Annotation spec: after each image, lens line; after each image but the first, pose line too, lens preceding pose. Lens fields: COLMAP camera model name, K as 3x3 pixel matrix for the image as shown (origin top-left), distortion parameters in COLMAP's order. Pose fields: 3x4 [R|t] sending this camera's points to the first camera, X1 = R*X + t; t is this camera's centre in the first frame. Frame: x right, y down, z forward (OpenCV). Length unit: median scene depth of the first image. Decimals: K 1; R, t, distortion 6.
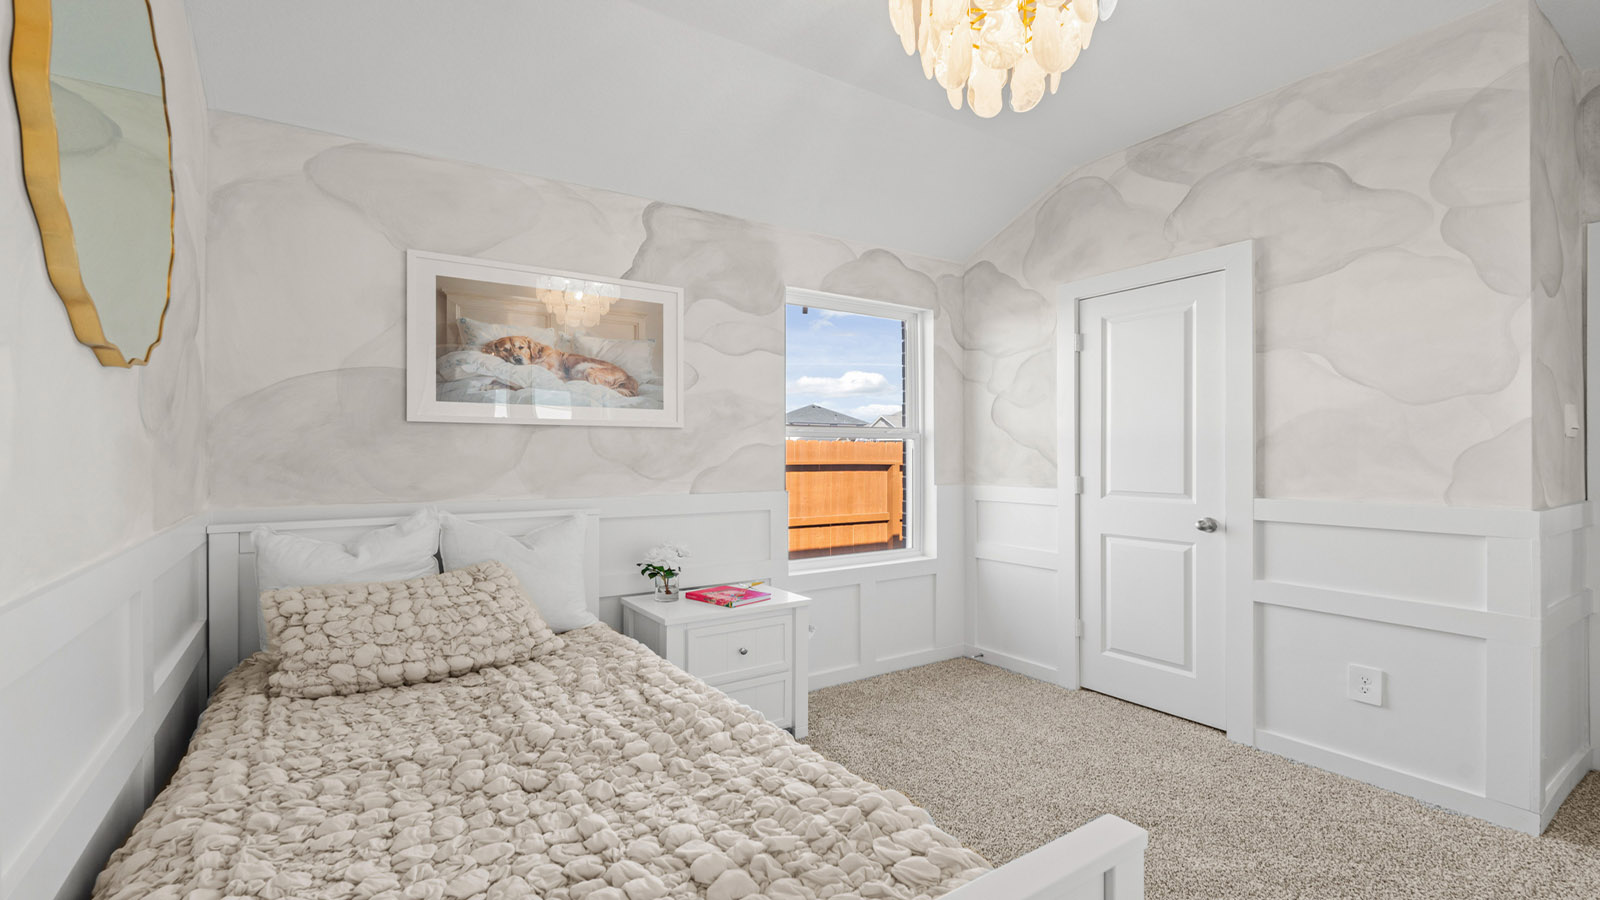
lens RADIAL K [[699.8, 0, 796.9], [0, 699.8, 456.3], [0, 0, 1]] dist [-0.004567, -0.000193]
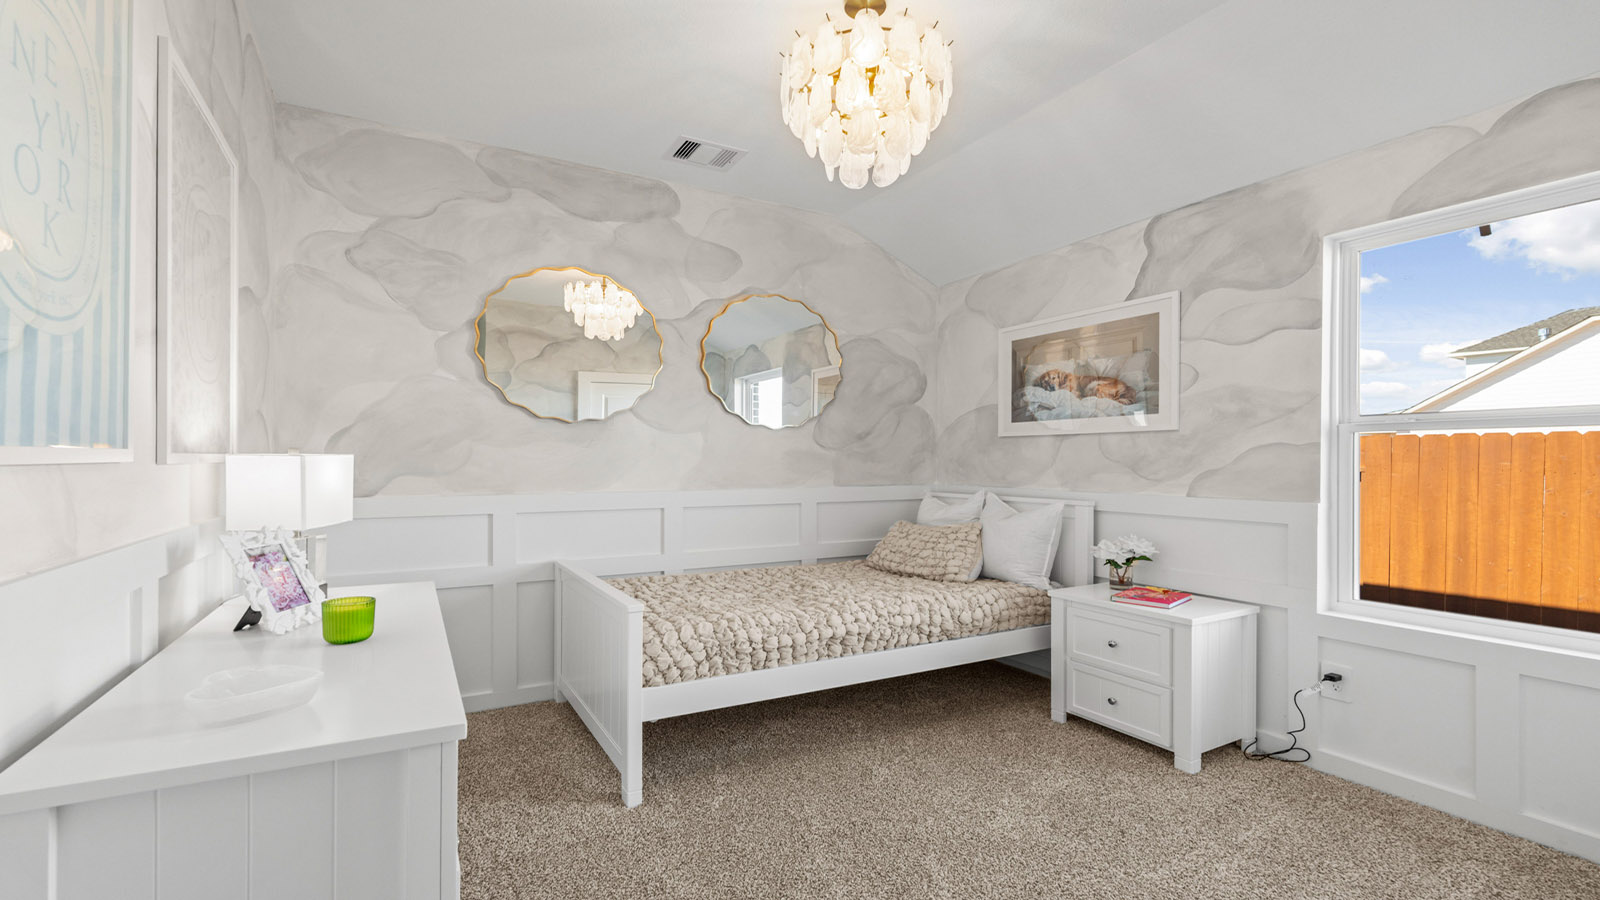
lens RADIAL K [[699.8, 0, 796.9], [0, 699.8, 456.3], [0, 0, 1]] dist [-0.004567, -0.000193]
pose [[-0.076642, -0.004985, -0.997046, 0.955248], [-0.001422, 0.999987, -0.004890, 0.003118], [0.997058, 0.001043, -0.076648, 0.582945]]
